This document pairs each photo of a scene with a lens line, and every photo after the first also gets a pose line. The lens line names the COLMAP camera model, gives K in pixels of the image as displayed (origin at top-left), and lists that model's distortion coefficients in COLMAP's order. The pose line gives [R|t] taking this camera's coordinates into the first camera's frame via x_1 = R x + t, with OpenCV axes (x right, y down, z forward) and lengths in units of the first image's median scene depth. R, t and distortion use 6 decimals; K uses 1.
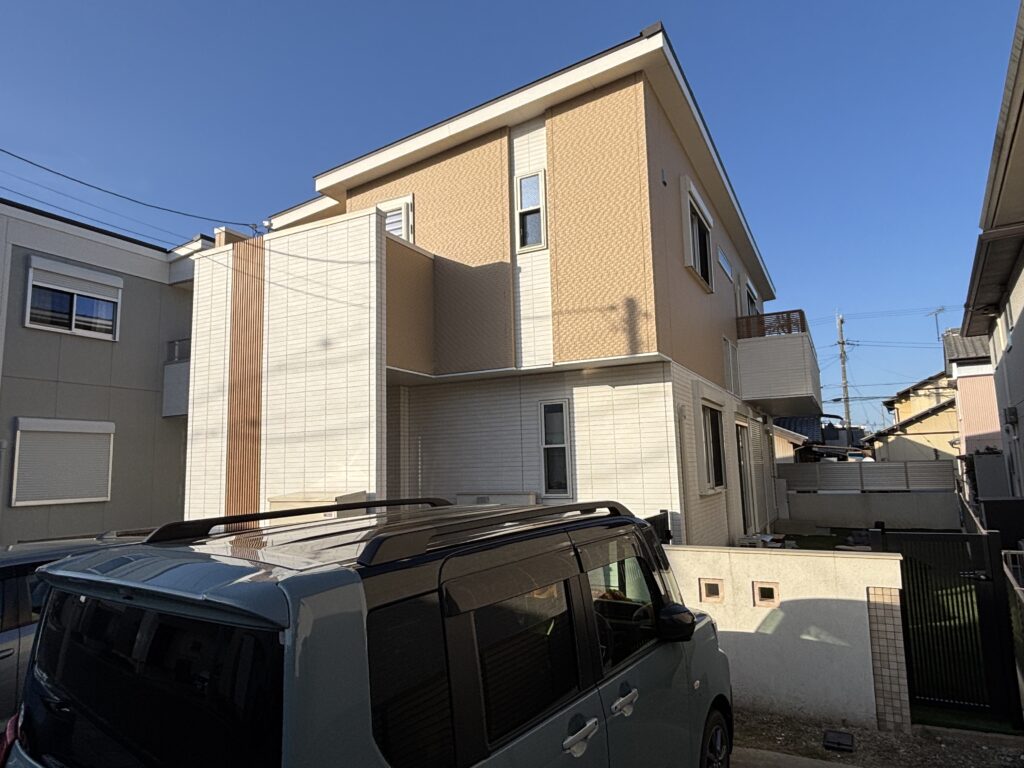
lens RADIAL K [[671.7, 0, 512.0], [0, 671.7, 384.0], [0, 0, 1]] dist [0.073749, -0.093882]
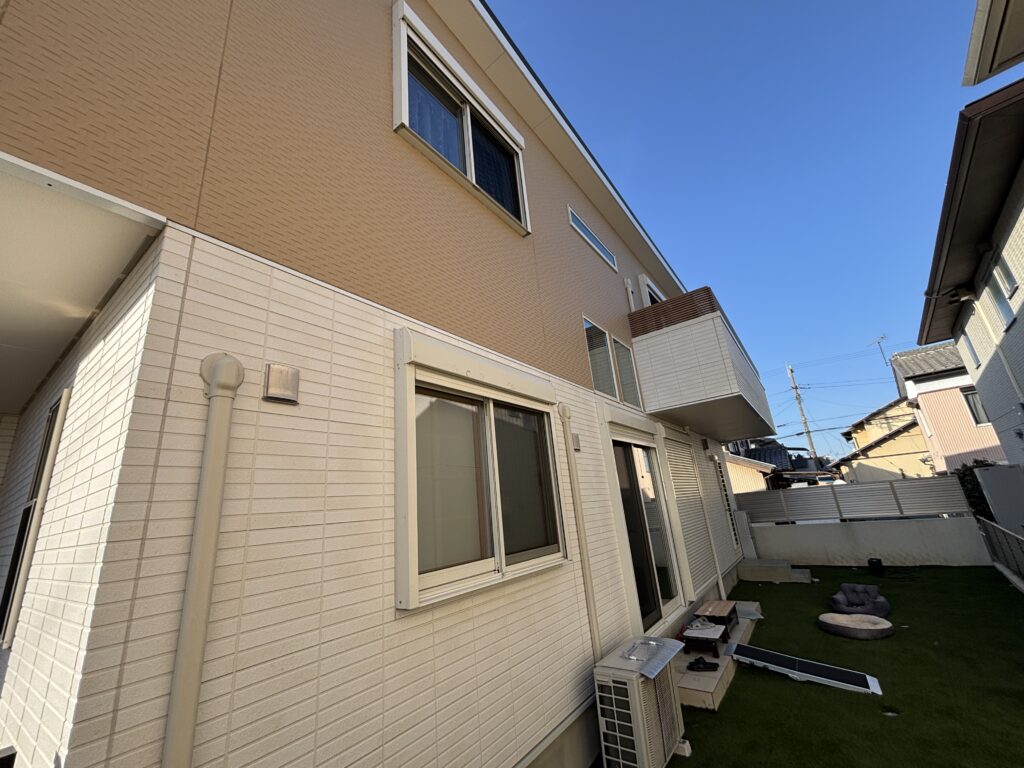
lens RADIAL K [[411.5, 0, 512.0], [0, 411.5, 384.0], [0, 0, 1]] dist [0.000364, 0.000187]
pose [[0.982726, -0.106384, -0.151434, 0.135622], [0.080006, 0.982067, -0.170717, 0.029614], [0.166880, 0.155652, 0.973614, 0.266855]]
